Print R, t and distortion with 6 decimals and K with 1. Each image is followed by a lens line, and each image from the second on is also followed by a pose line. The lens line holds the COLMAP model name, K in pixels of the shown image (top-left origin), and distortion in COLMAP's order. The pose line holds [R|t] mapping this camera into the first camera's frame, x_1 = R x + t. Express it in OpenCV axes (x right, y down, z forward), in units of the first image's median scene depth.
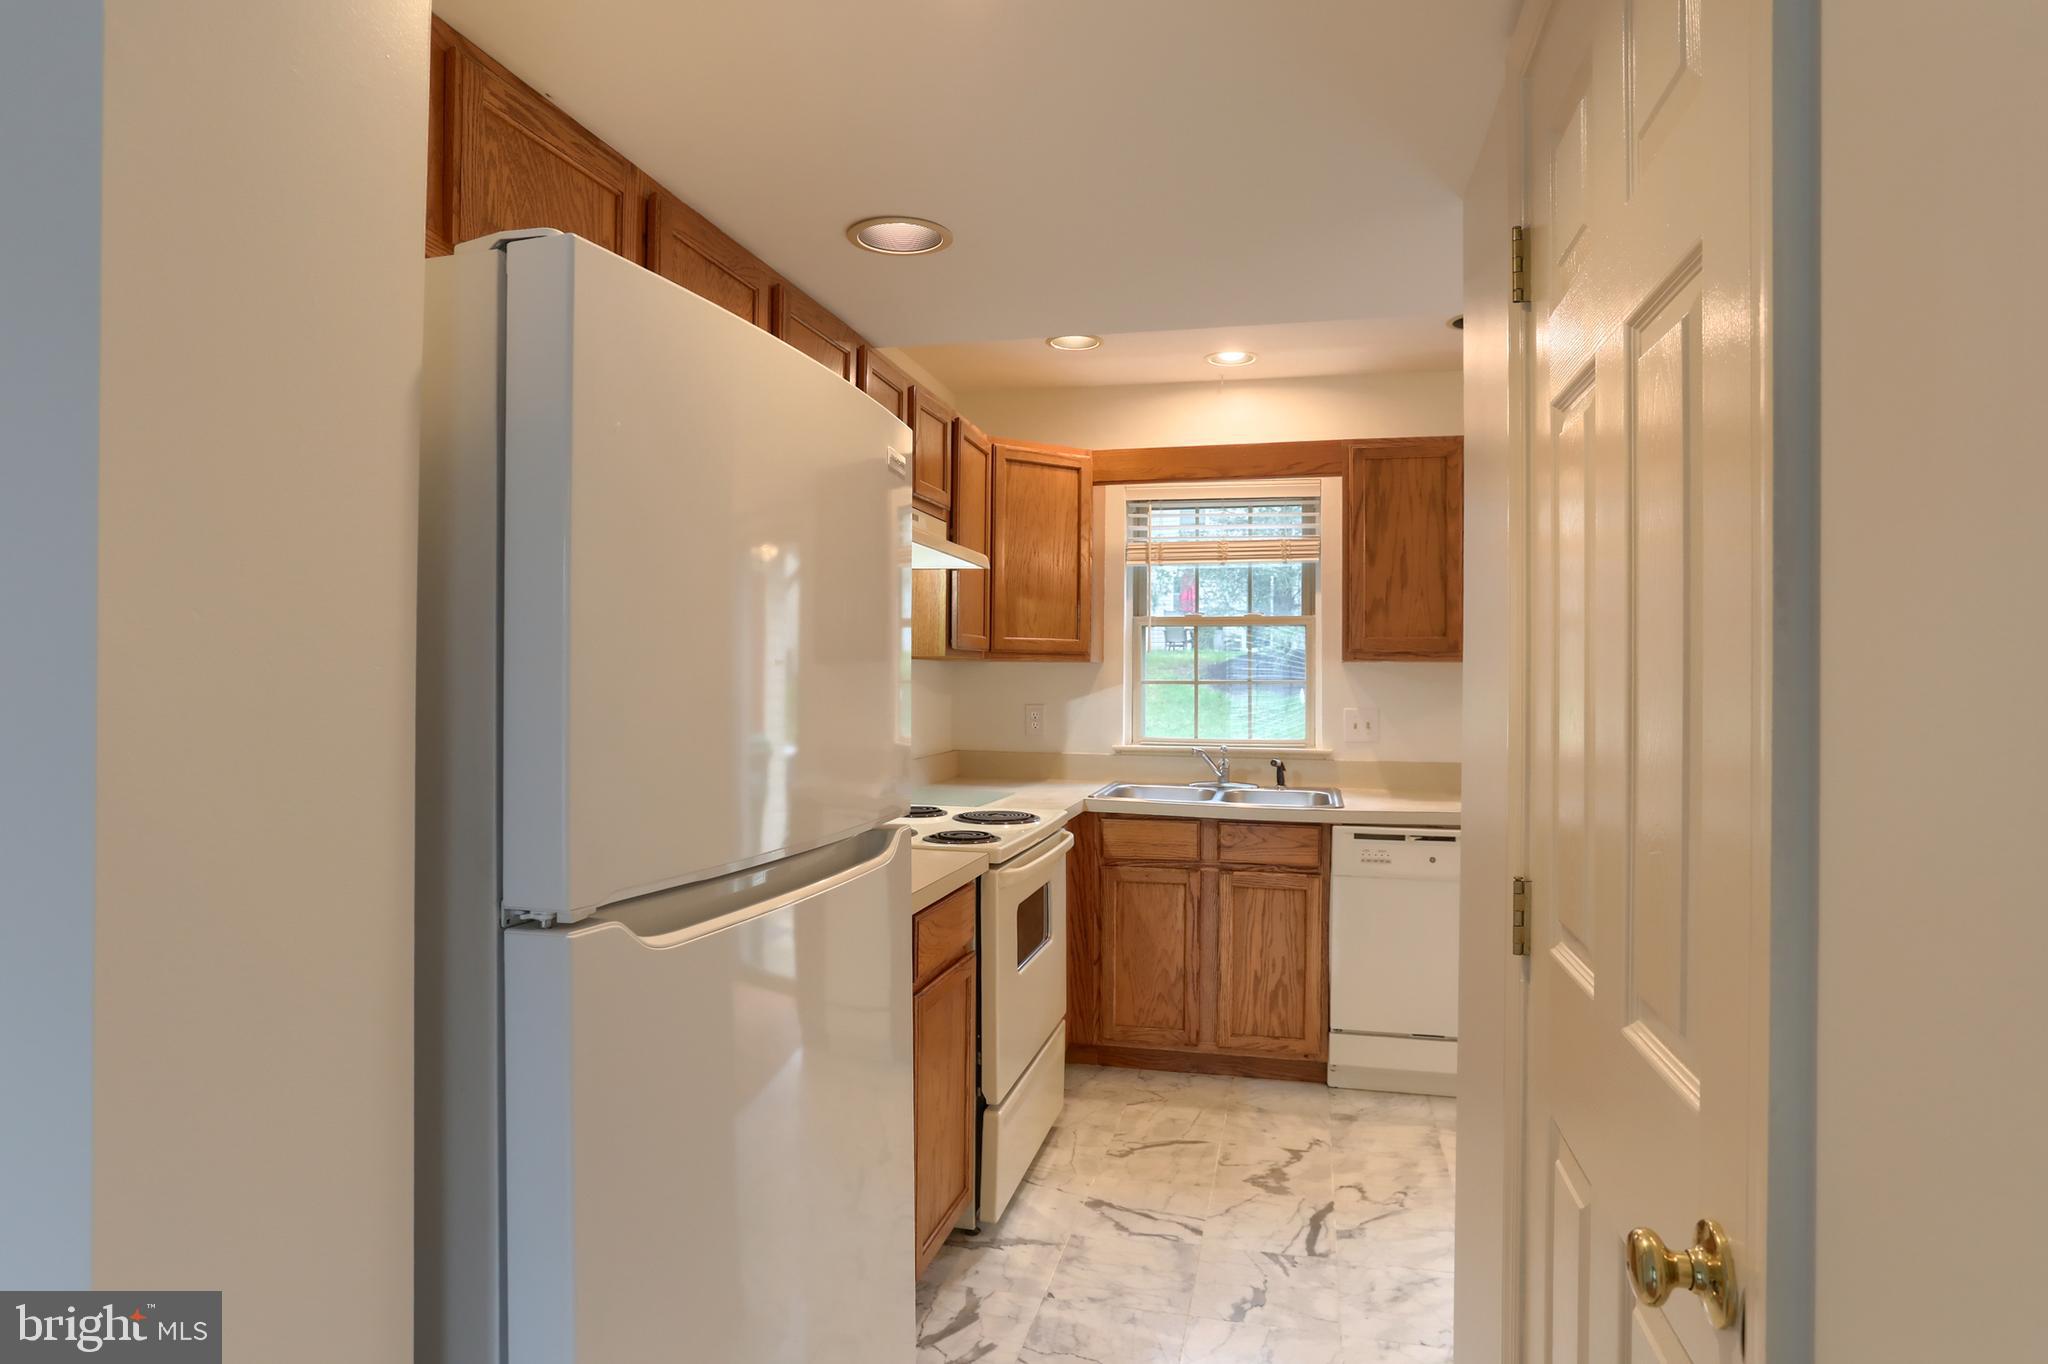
lens RADIAL K [[1137.4, 0, 1035.1], [0, 1137.4, 678.2], [0, 0, 1]] dist [-0.048133, 0.000263]
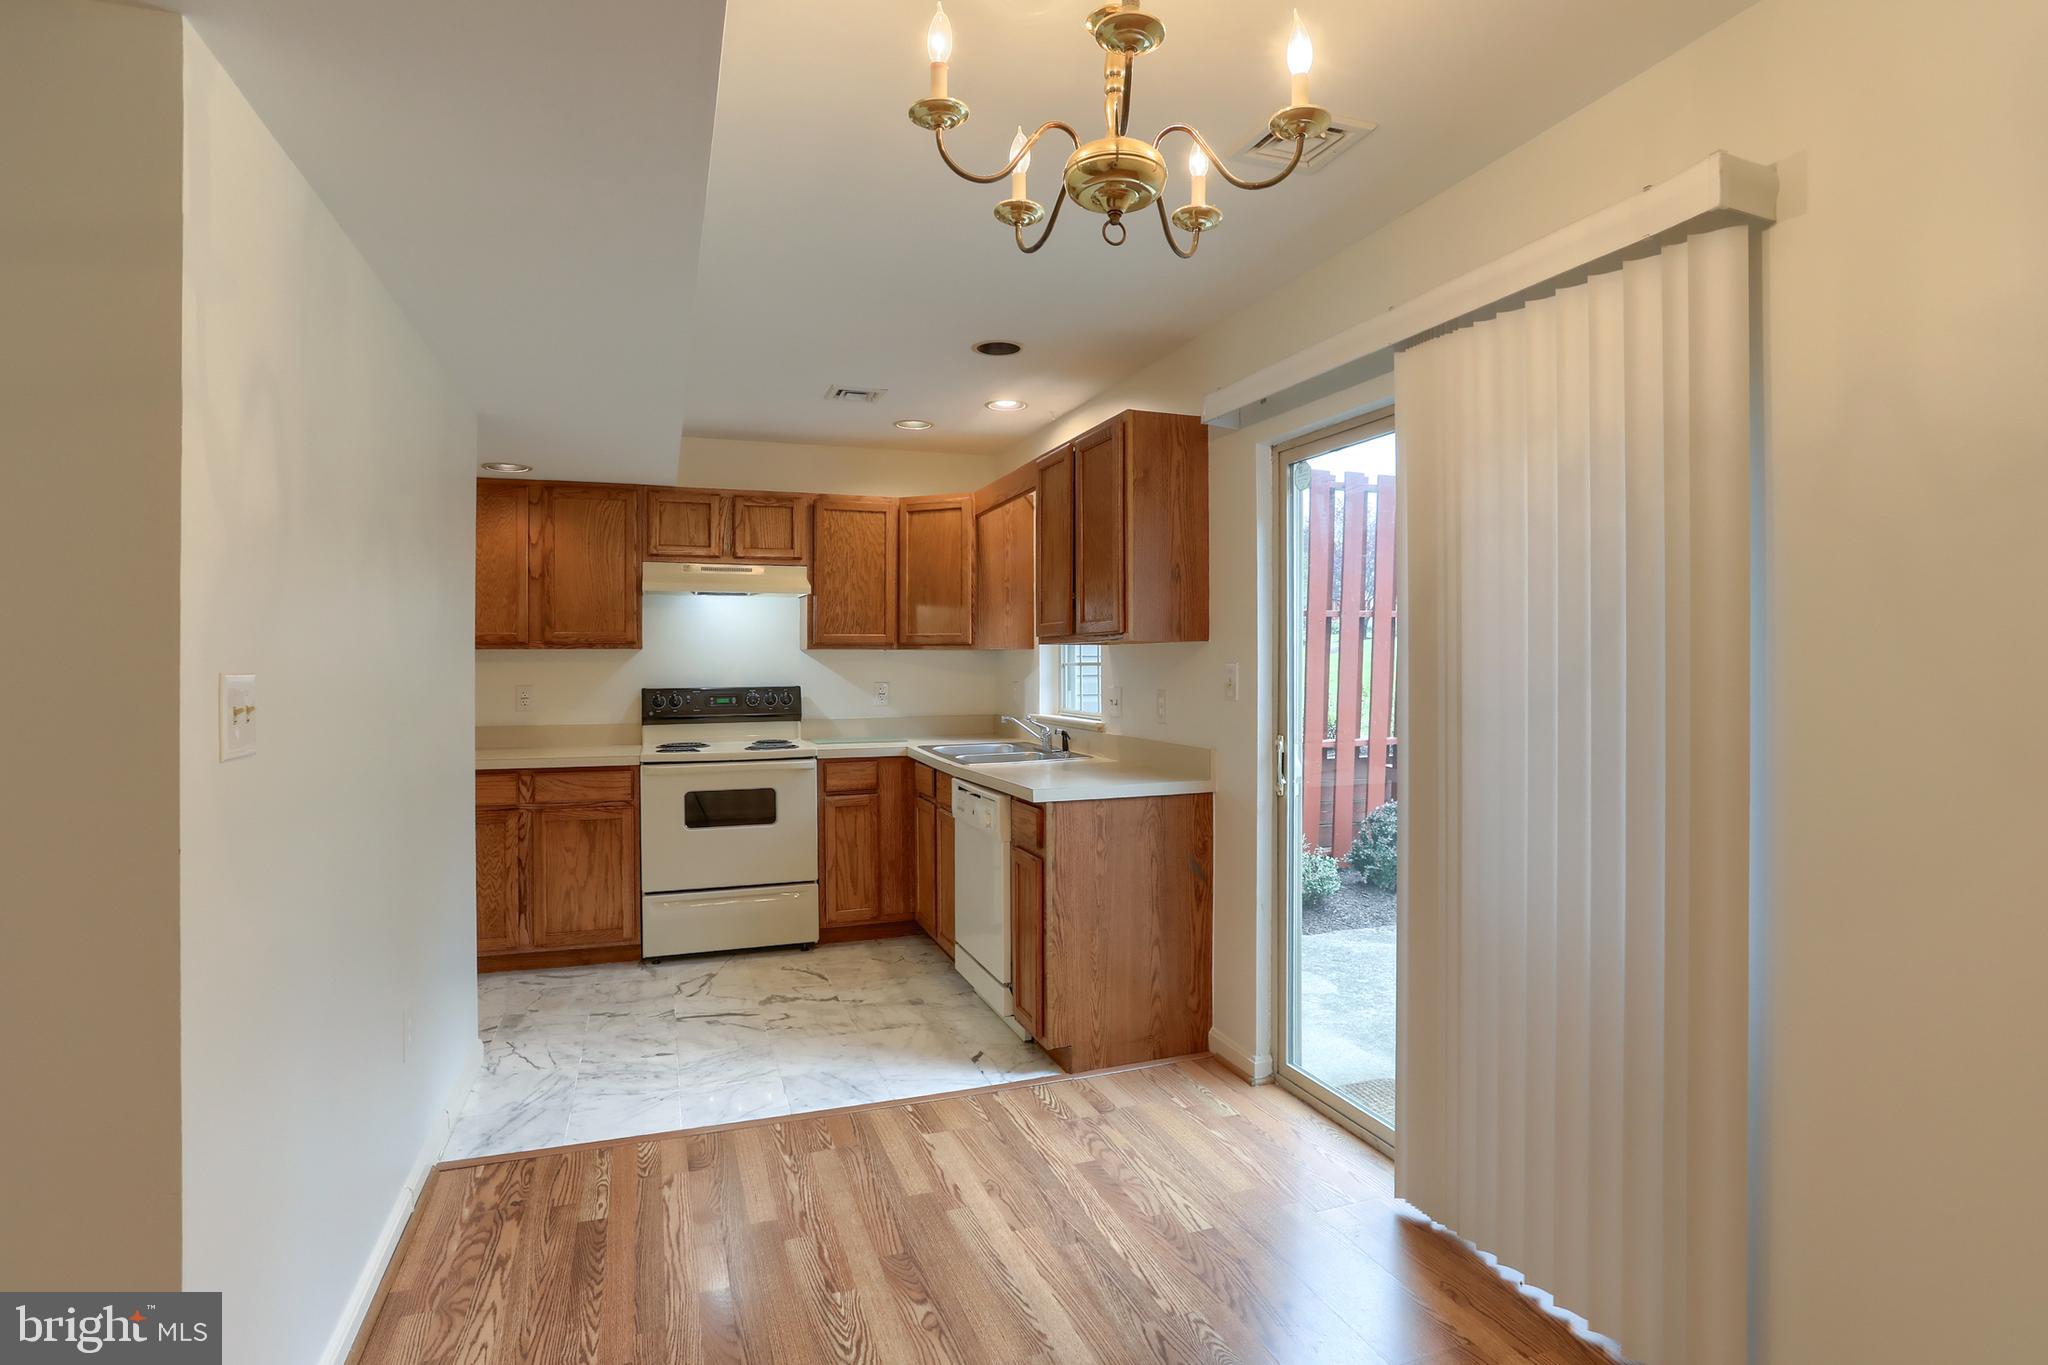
lens RADIAL K [[1027.2, 0, 1037.7], [0, 1027.2, 680.6], [0, 0, 1]] dist [-0.053797, 0.023776]
pose [[0.557165, 0.005892, -0.830381, 1.214284], [0.006187, 0.999918, 0.011247, 0.009576], [0.830379, -0.011404, 0.557083, 0.429804]]
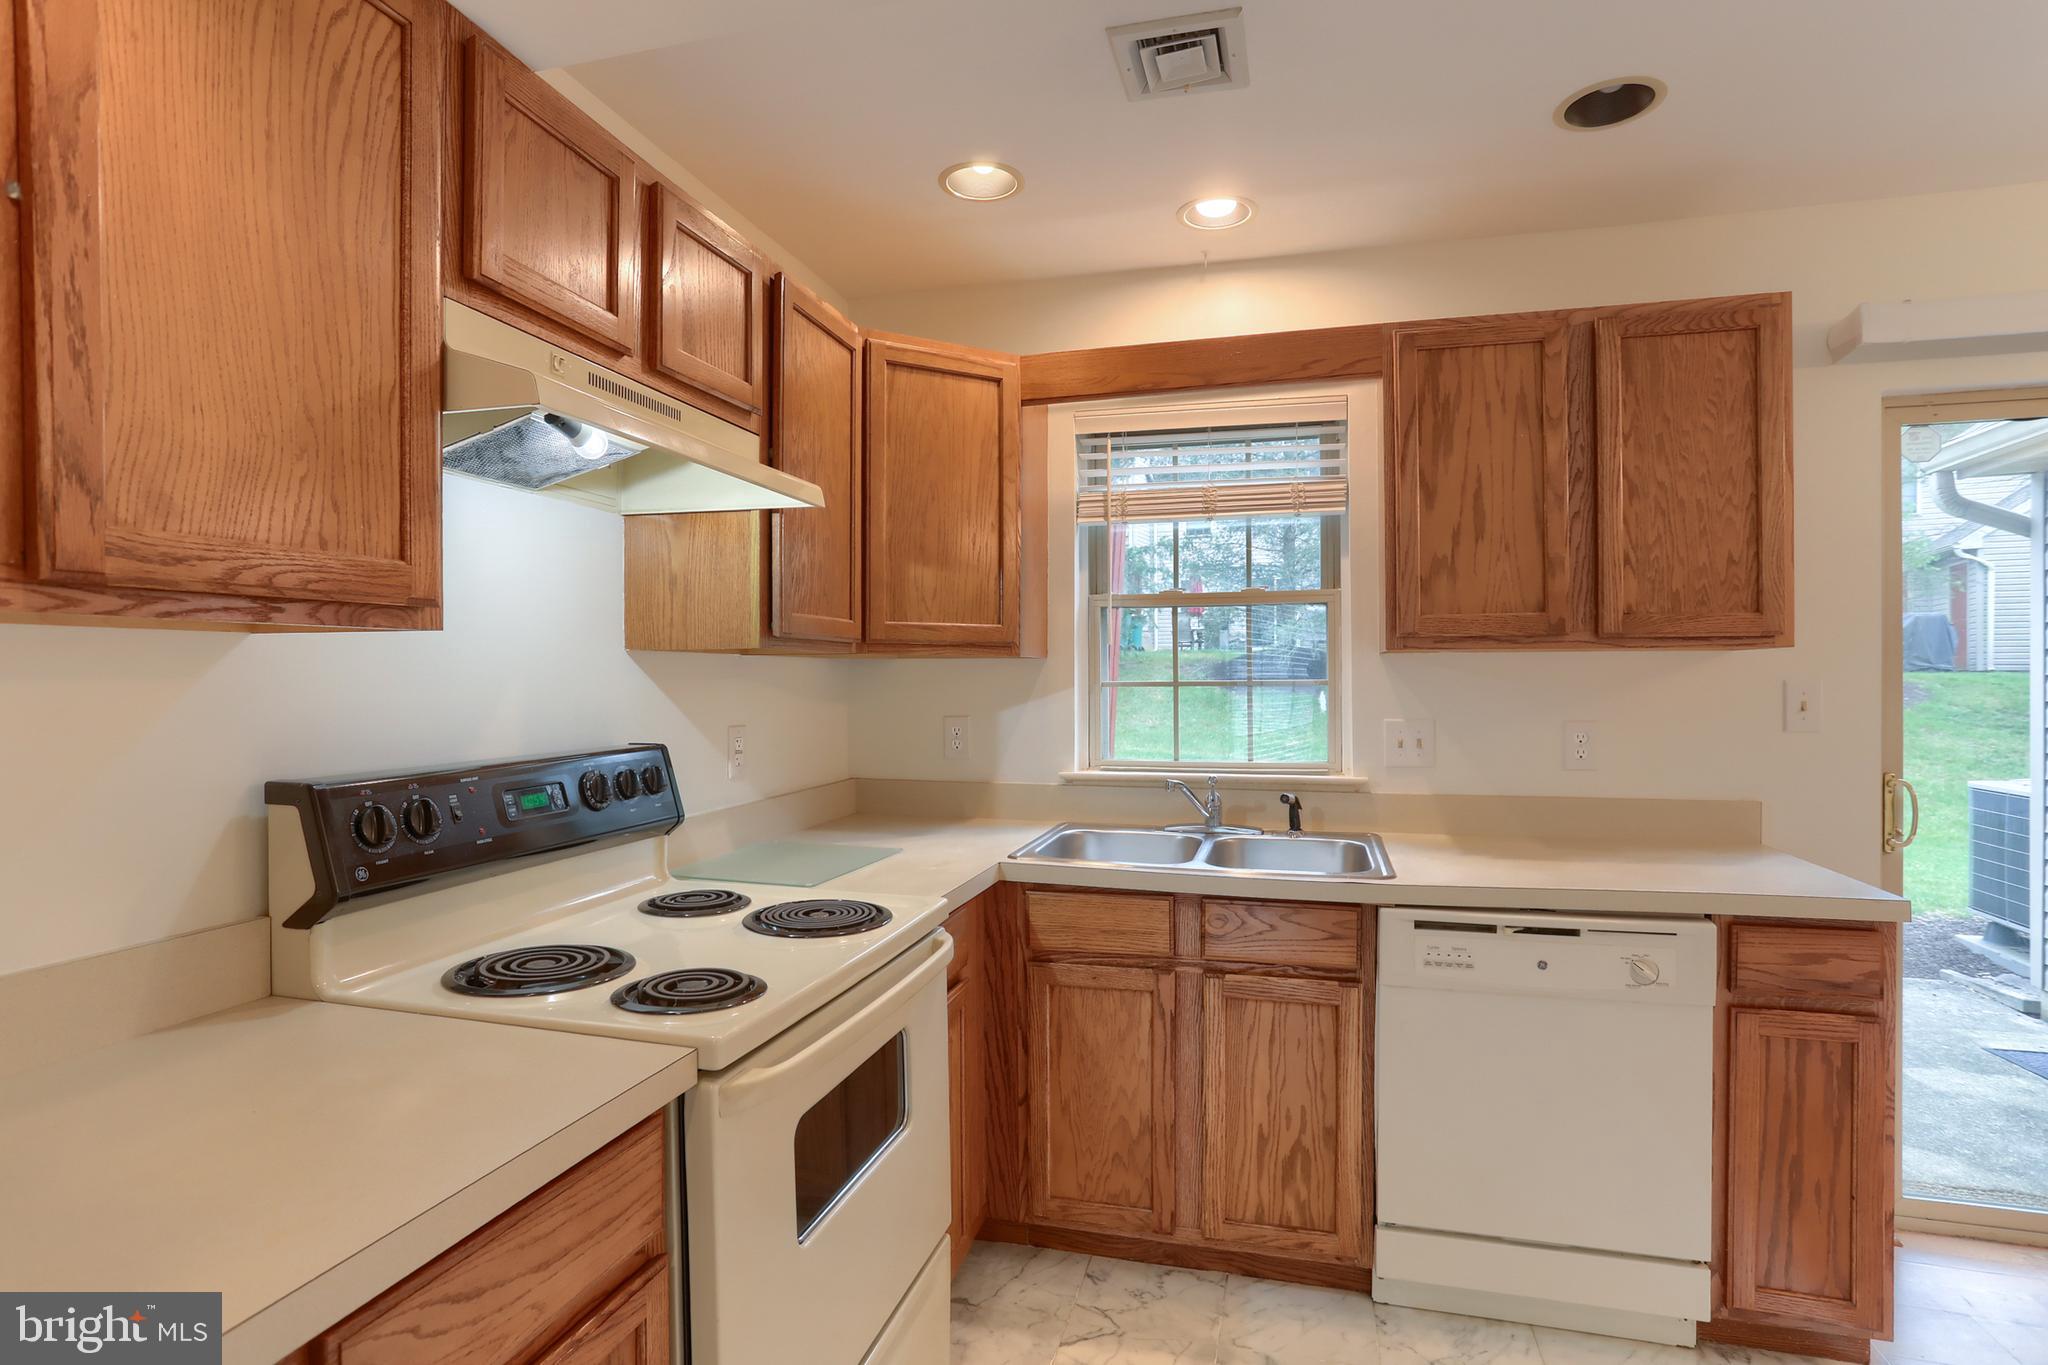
lens RADIAL K [[1027.2, 0, 1037.7], [0, 1027.2, 680.6], [0, 0, 1]] dist [-0.053797, 0.023776]
pose [[0.999692, -0.010099, -0.022683, 0.081403], [0.010158, 0.999945, 0.002491, -0.001132], [0.022657, -0.002720, 0.999740, 0.406906]]
